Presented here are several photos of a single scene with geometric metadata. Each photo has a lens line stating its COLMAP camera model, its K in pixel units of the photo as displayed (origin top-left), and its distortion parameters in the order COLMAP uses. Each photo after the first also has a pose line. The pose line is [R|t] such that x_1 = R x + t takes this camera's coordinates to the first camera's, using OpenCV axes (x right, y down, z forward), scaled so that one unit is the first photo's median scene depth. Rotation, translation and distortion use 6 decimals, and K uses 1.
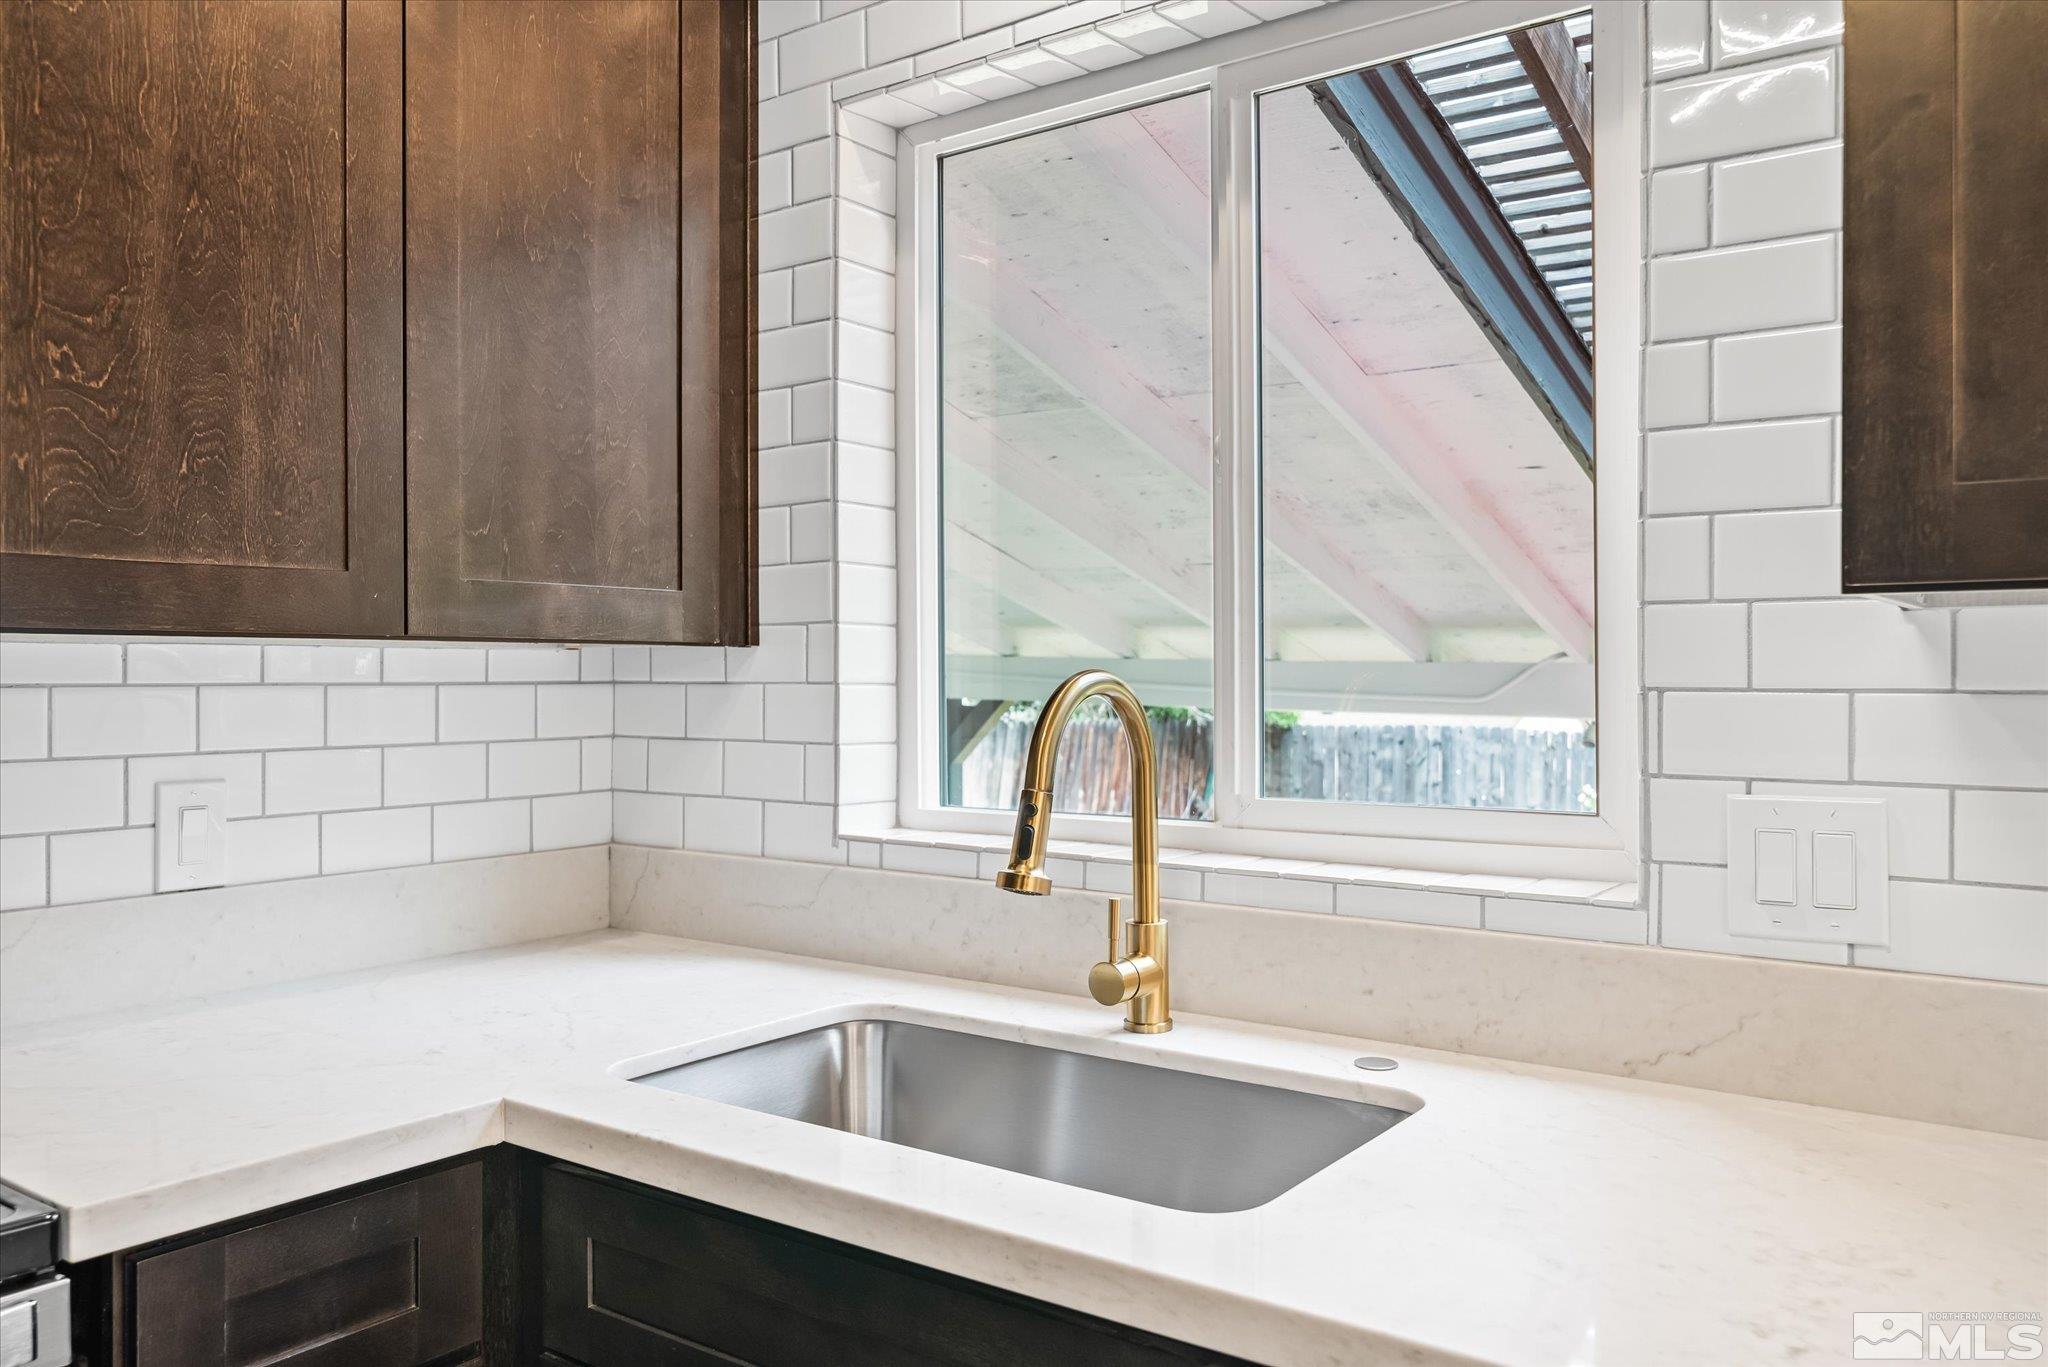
lens RADIAL K [[1535.1, 0, 1027.7], [0, 1535.1, 682.2], [0, 0, 1]] dist [-0.006125, 0.005251]
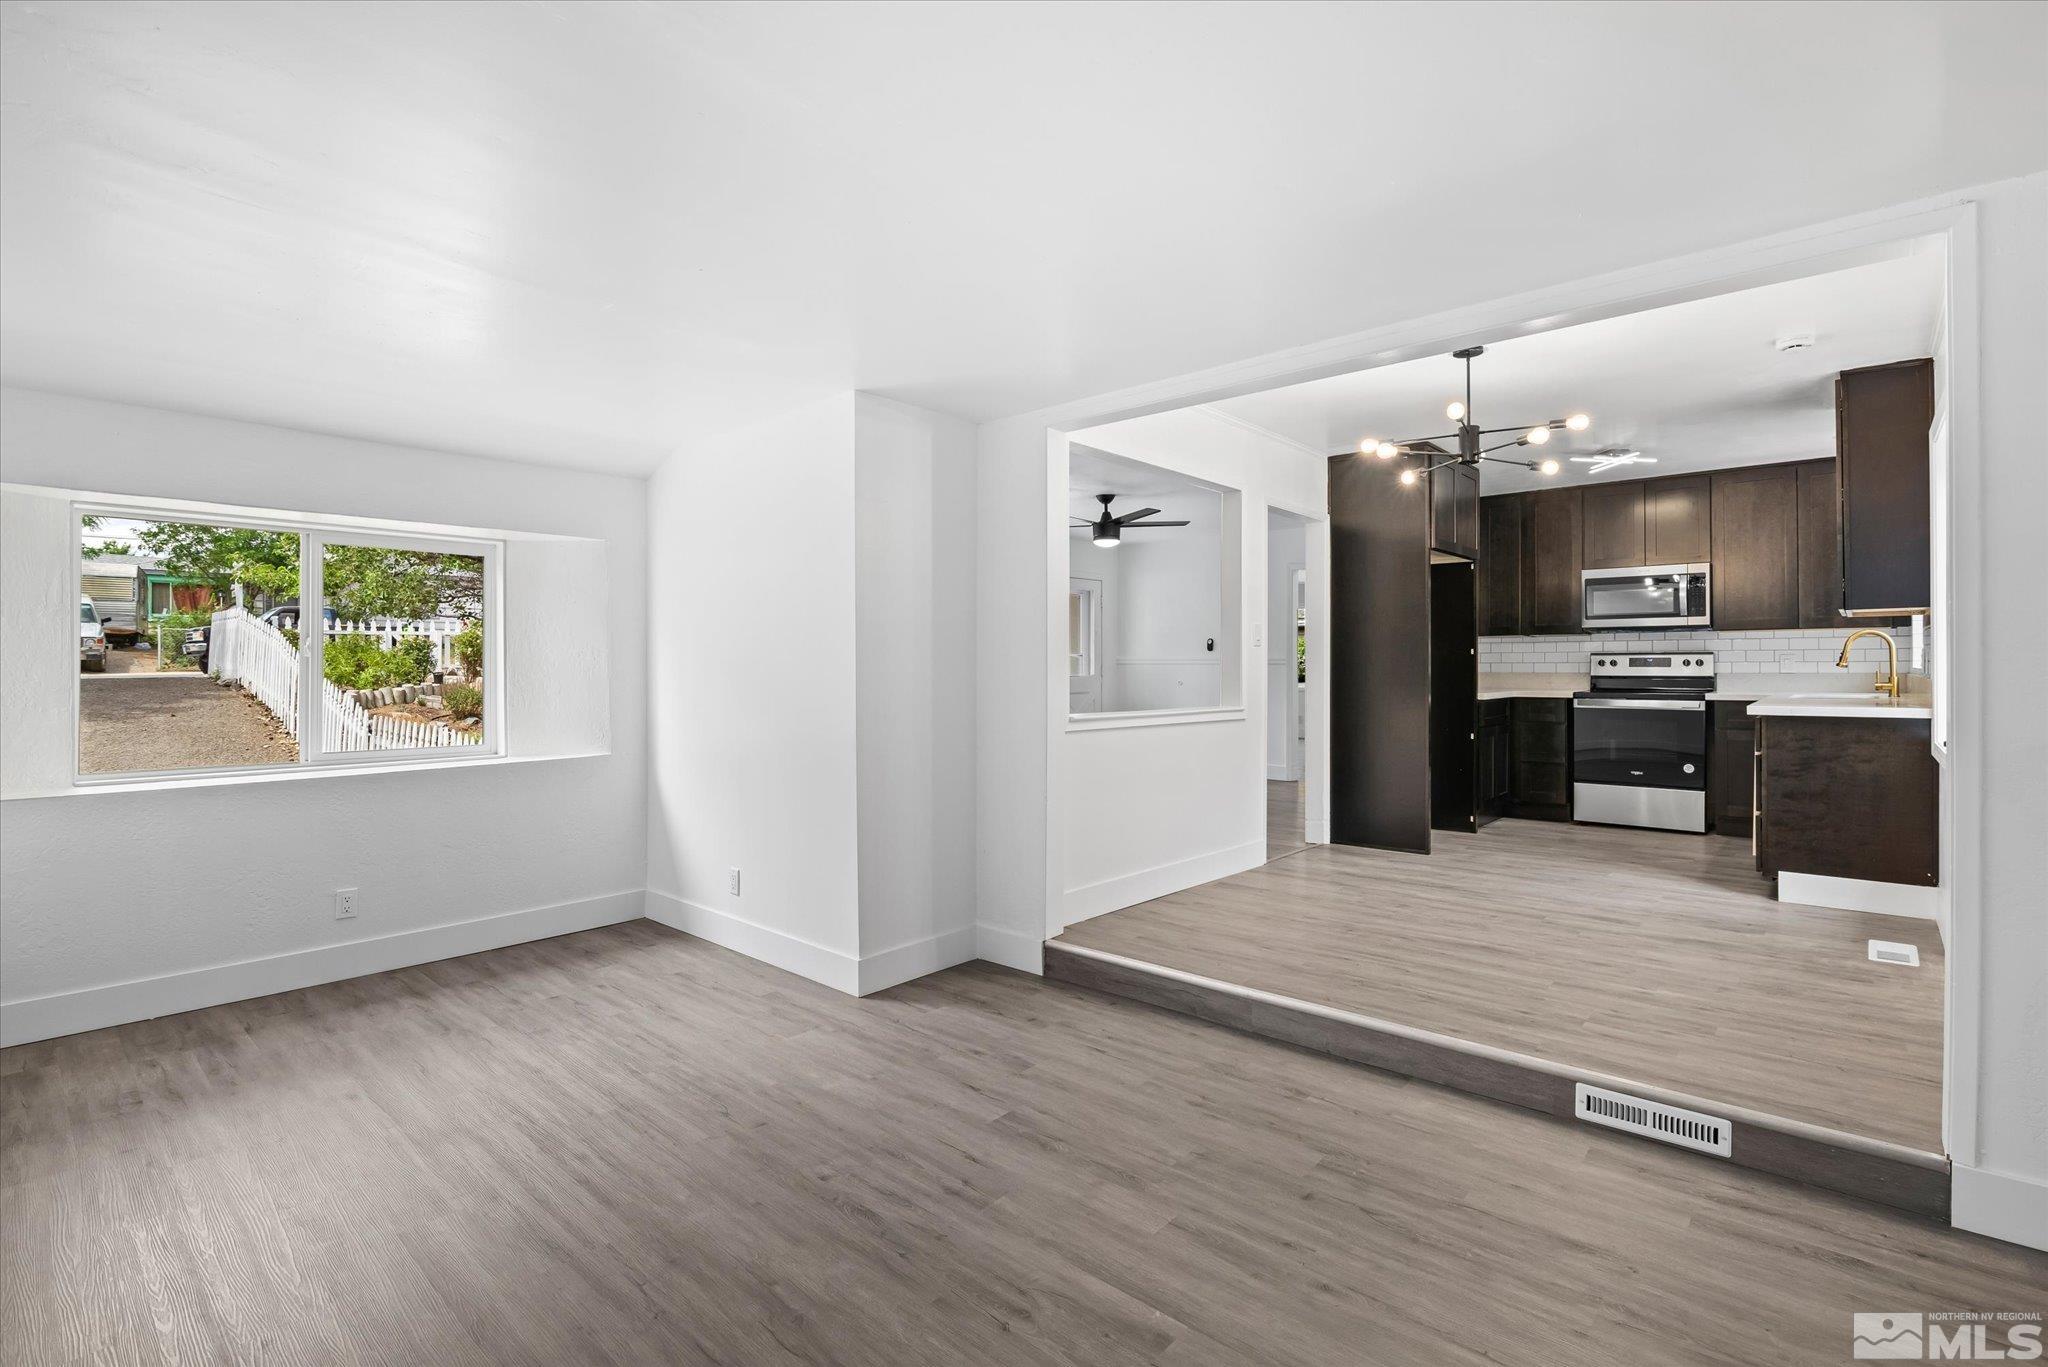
lens RADIAL K [[945.8, 0, 1024.0], [0, 945.8, 663.6], [0, 0, 1]] dist [-0.018899, -0.000067]
pose [[-0.103811, -0.002358, -0.994594, 3.303038], [0.000327, 0.999997, -0.002405, 0.107555], [0.994597, -0.000575, -0.103810, -1.521342]]
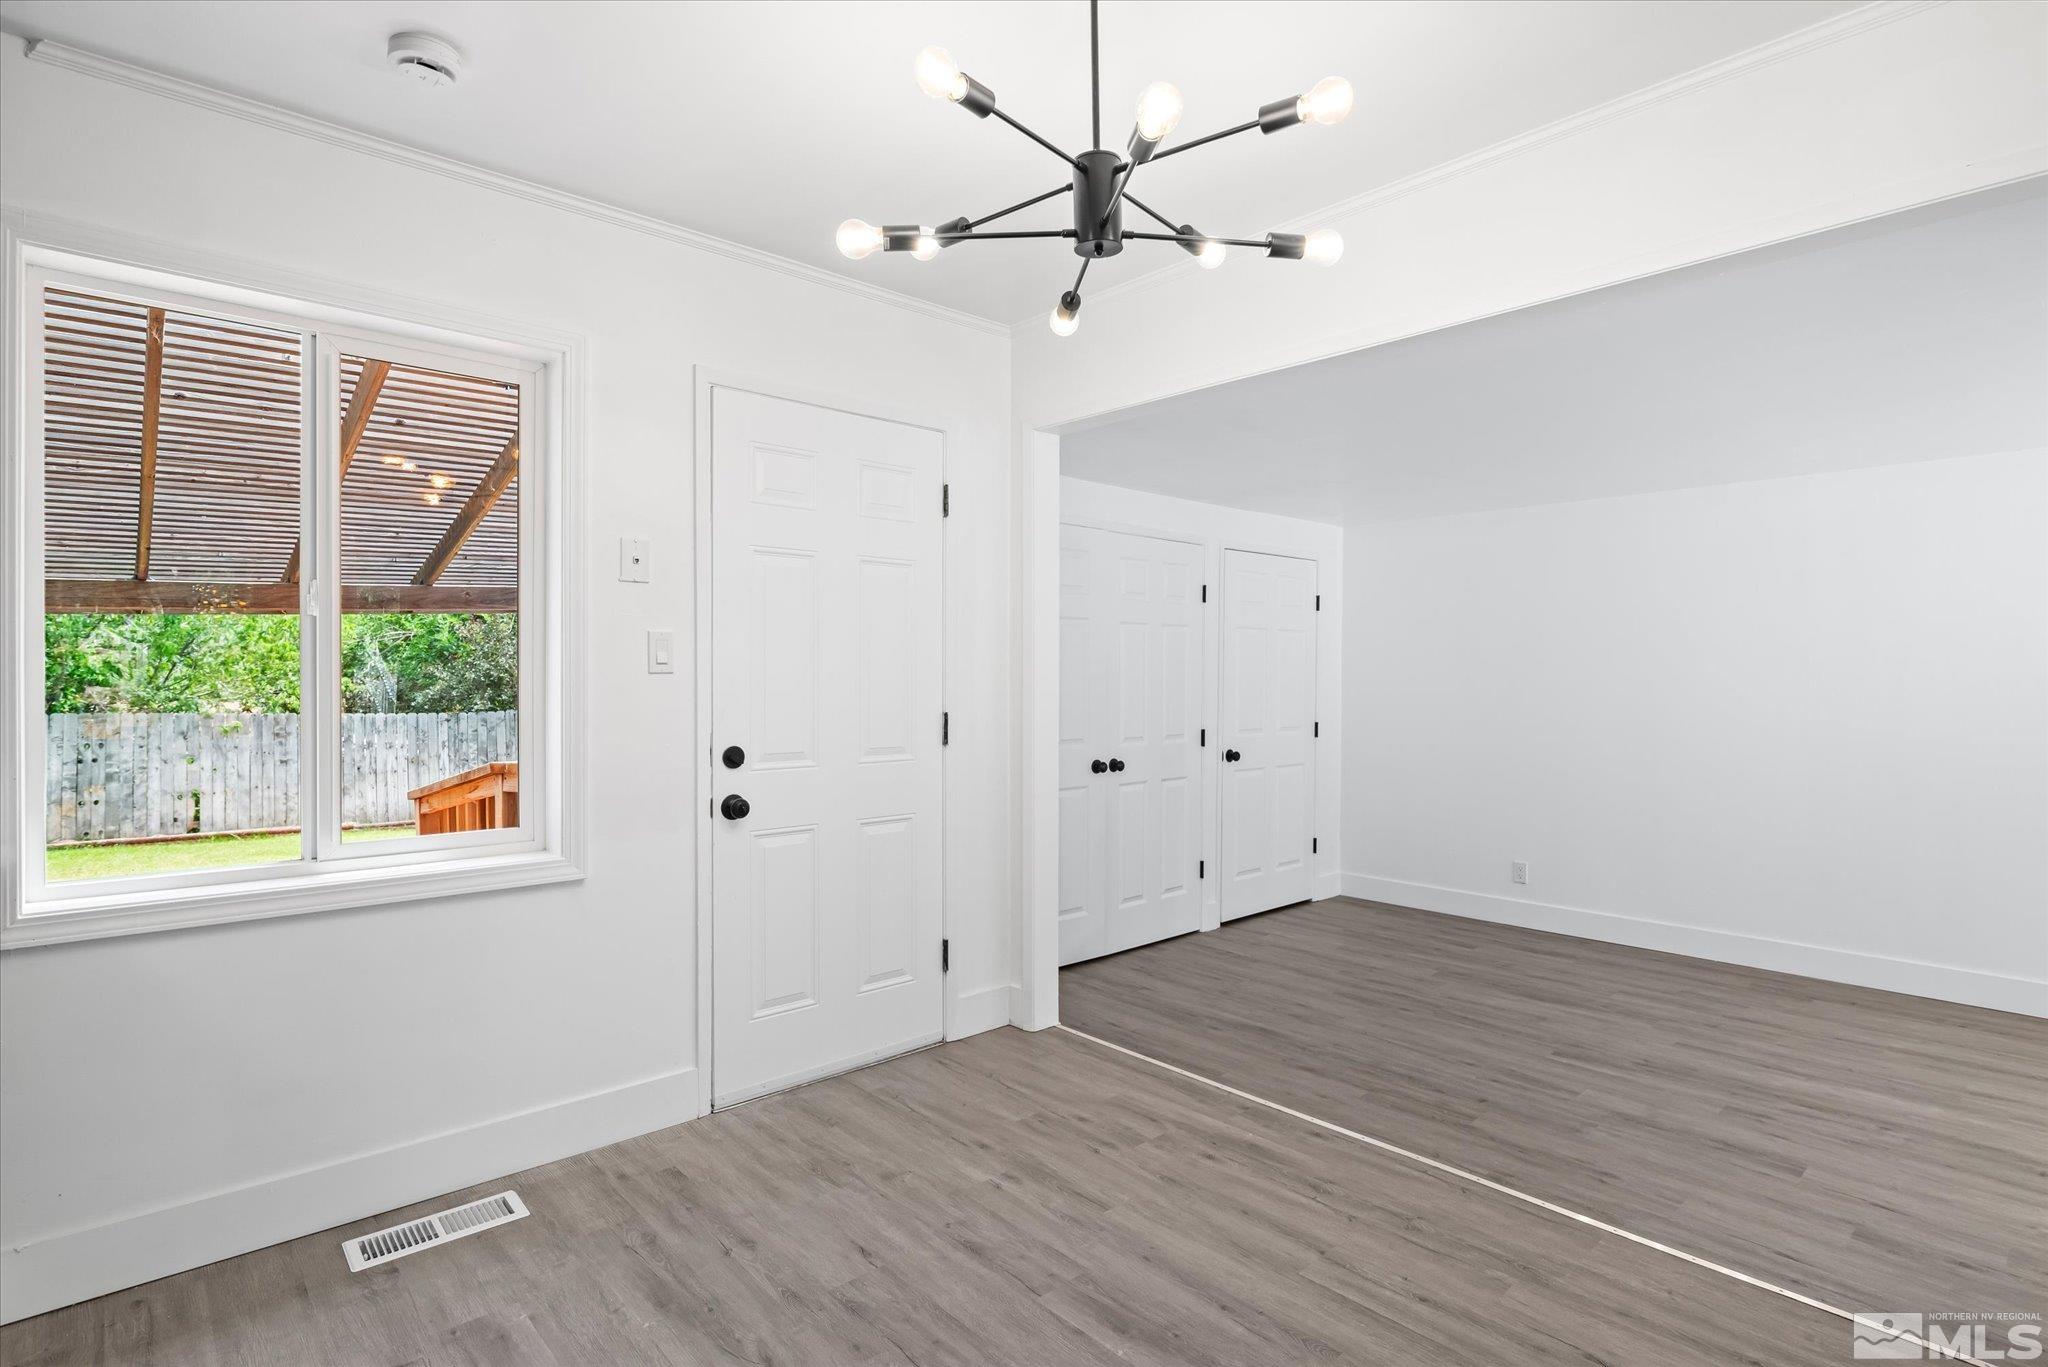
lens RADIAL K [[1016.0, 0, 1037.6], [0, 1016.0, 679.8], [0, 0, 1]] dist [-0.020650, -0.000011]
pose [[0.202594, -0.007920, 0.979231, 0.027115], [0.000925, 0.999968, 0.007897, 0.032397], [-0.979262, -0.000694, 0.202595, -0.845662]]
